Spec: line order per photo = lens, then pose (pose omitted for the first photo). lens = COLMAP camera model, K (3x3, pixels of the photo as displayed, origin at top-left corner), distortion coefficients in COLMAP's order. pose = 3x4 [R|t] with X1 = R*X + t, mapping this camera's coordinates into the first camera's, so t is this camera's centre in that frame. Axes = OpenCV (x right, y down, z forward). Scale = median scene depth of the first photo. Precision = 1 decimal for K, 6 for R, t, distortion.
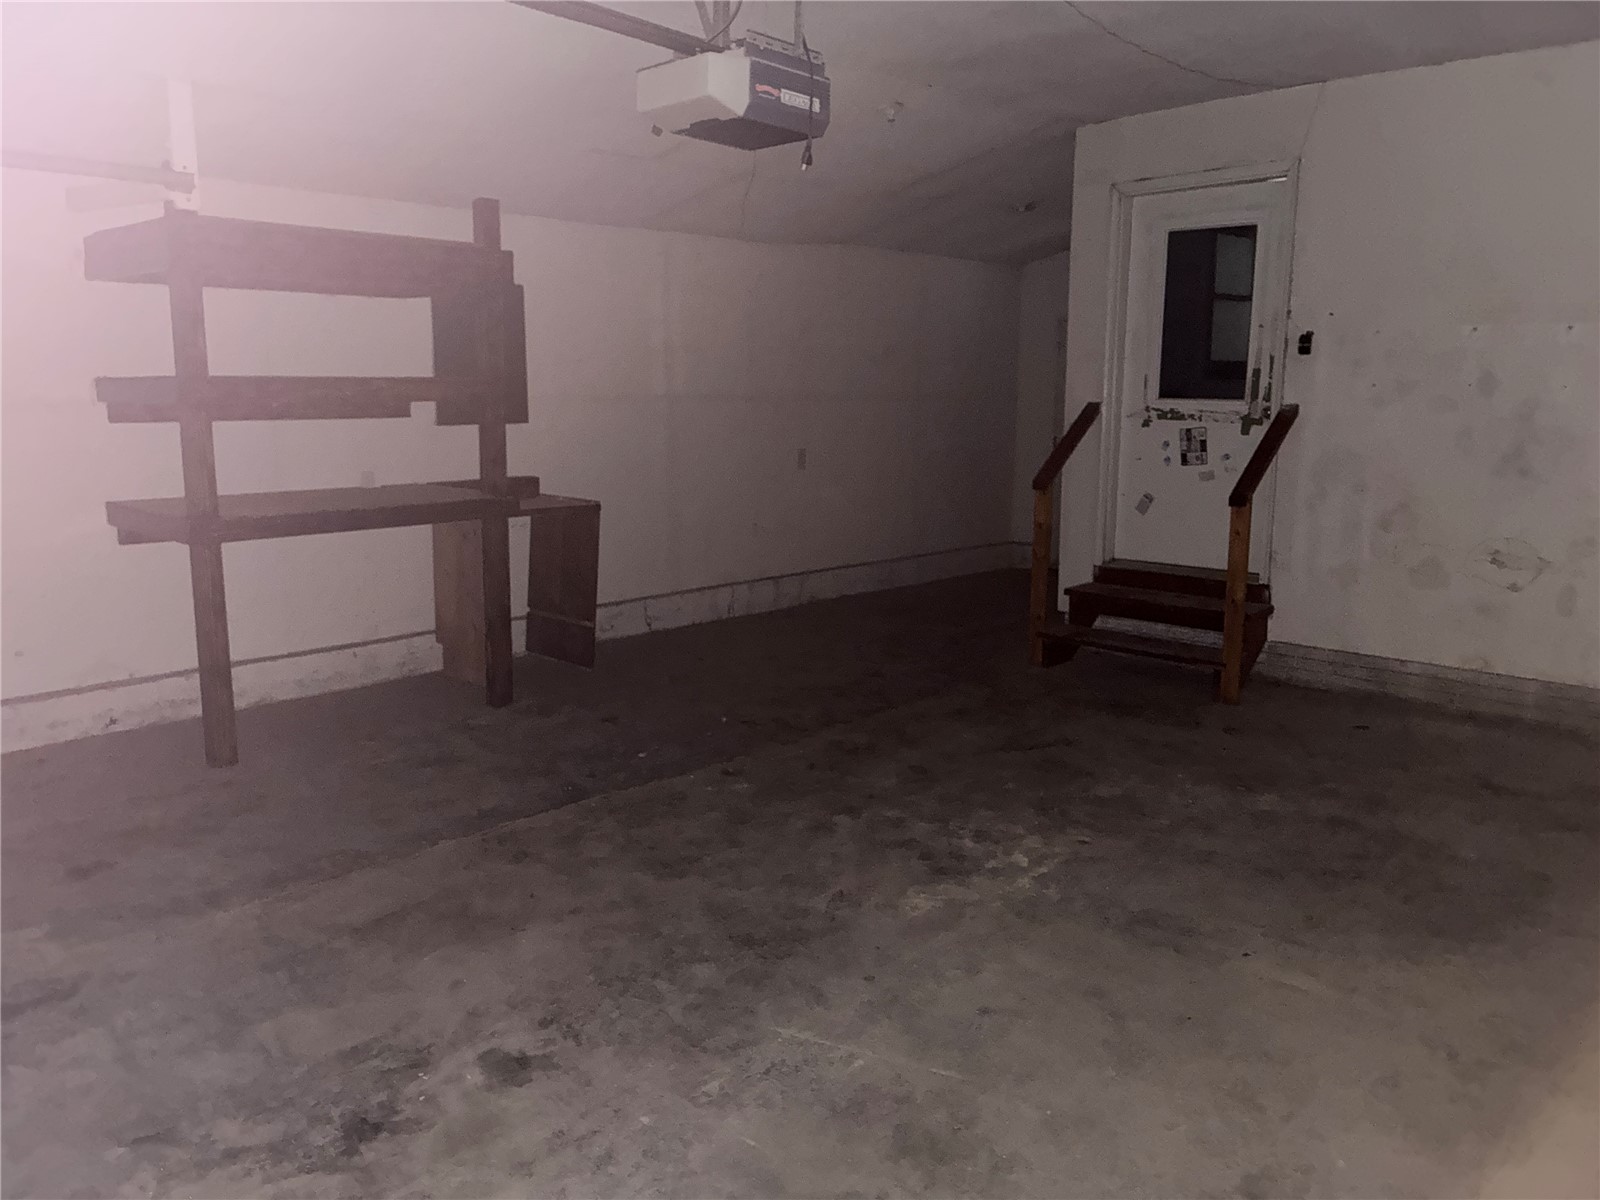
lens RADIAL K [[1214.0, 0, 795.6], [0, 1214.0, 596.0], [0, 0, 1]] dist [0.020070, -0.005884]
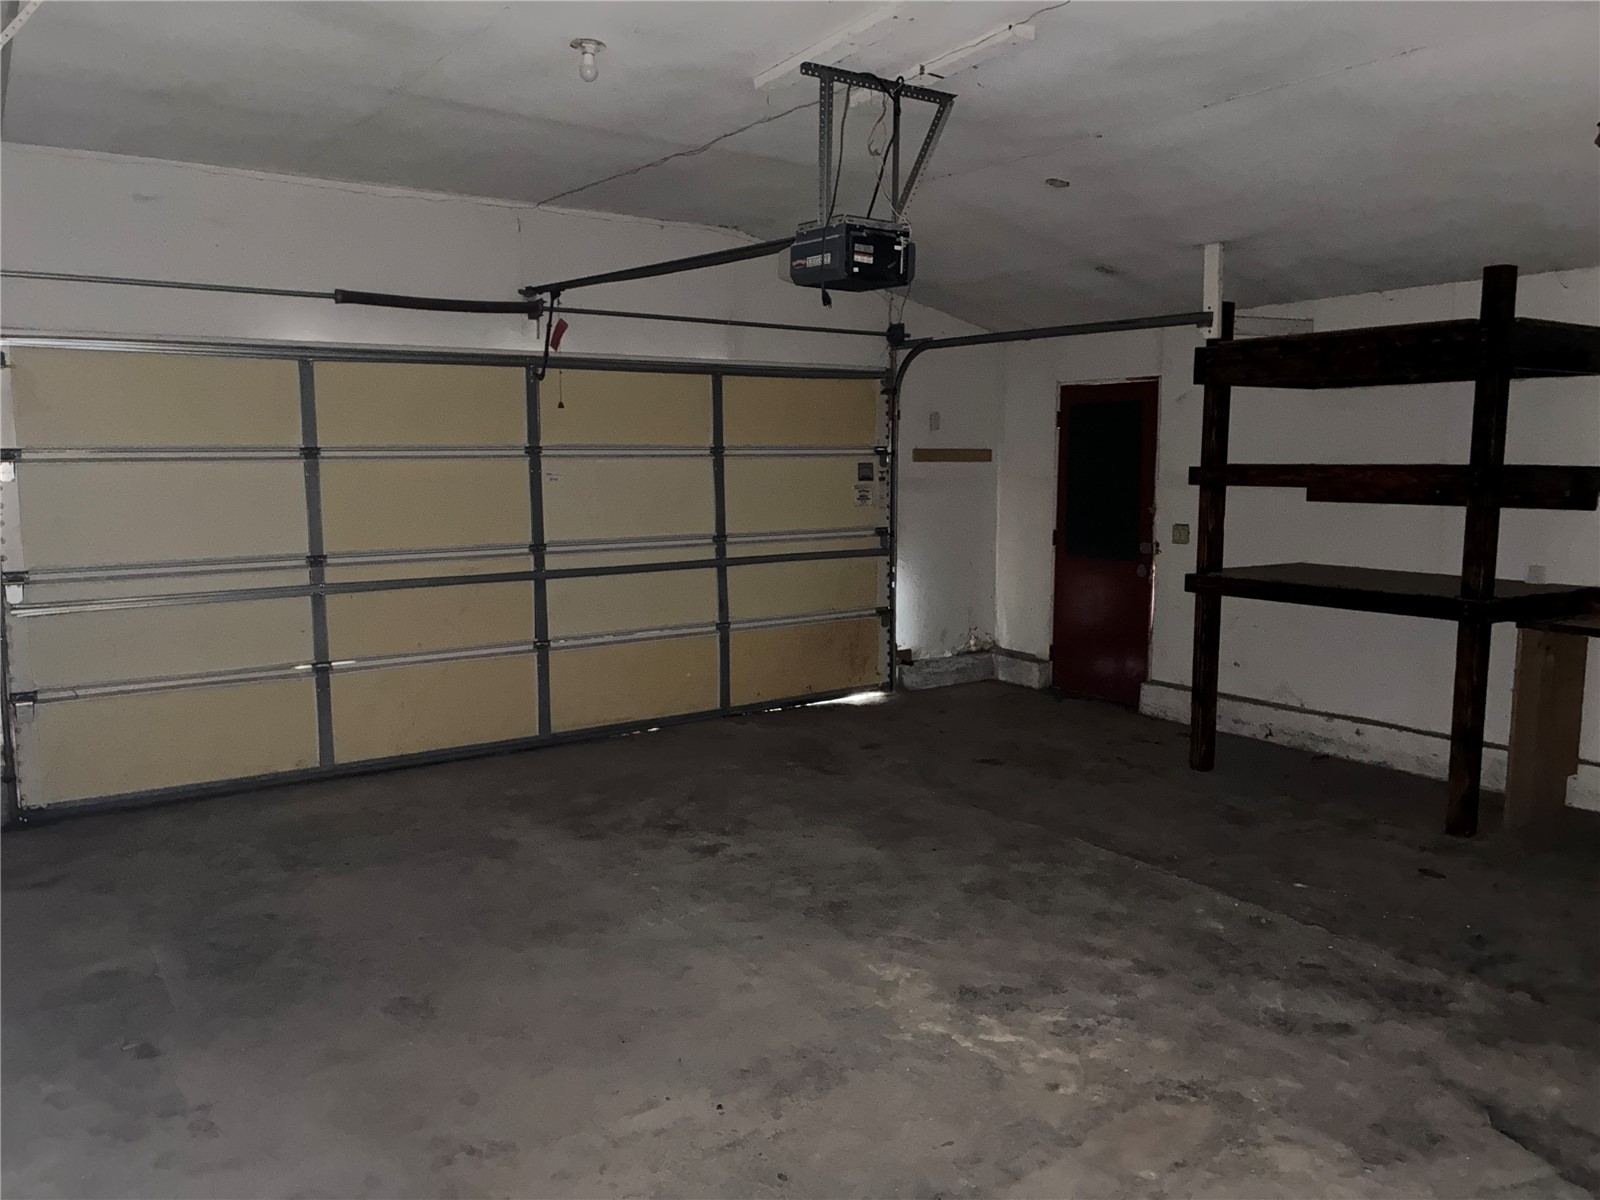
lens RADIAL K [[1211.4, 0, 805.9], [0, 1211.4, 595.5], [0, 0, 1]] dist [0.066308, -0.086315]
pose [[-0.193725, 0.108390, -0.975050, 0.970358], [-0.175456, 0.974026, 0.143136, -0.171757], [0.965239, 0.198807, -0.169675, 0.928624]]
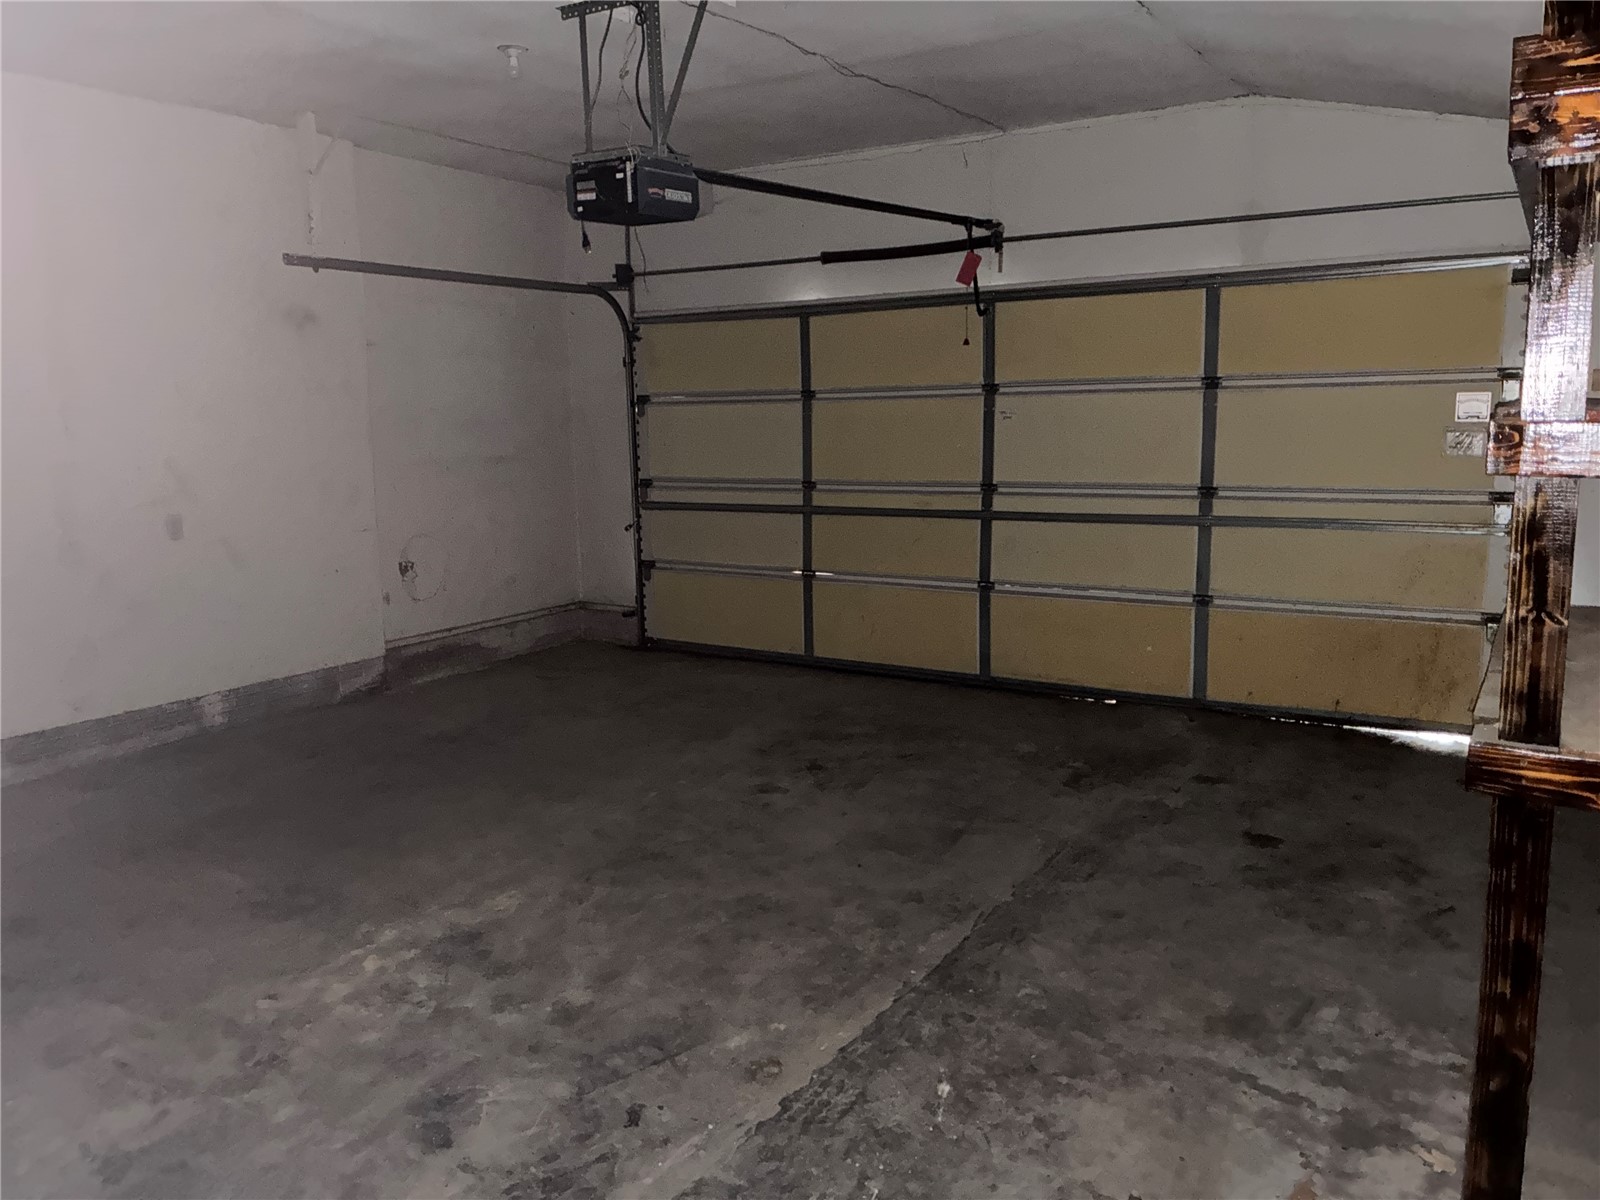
lens RADIAL K [[1211.4, 0, 805.9], [0, 1211.4, 595.5], [0, 0, 1]] dist [0.066308, -0.086315]
pose [[-0.976351, 0.046969, -0.211030, 0.051621], [-0.026436, 0.942853, 0.332158, -0.326323], [0.214571, 0.329882, -0.919314, 1.743701]]
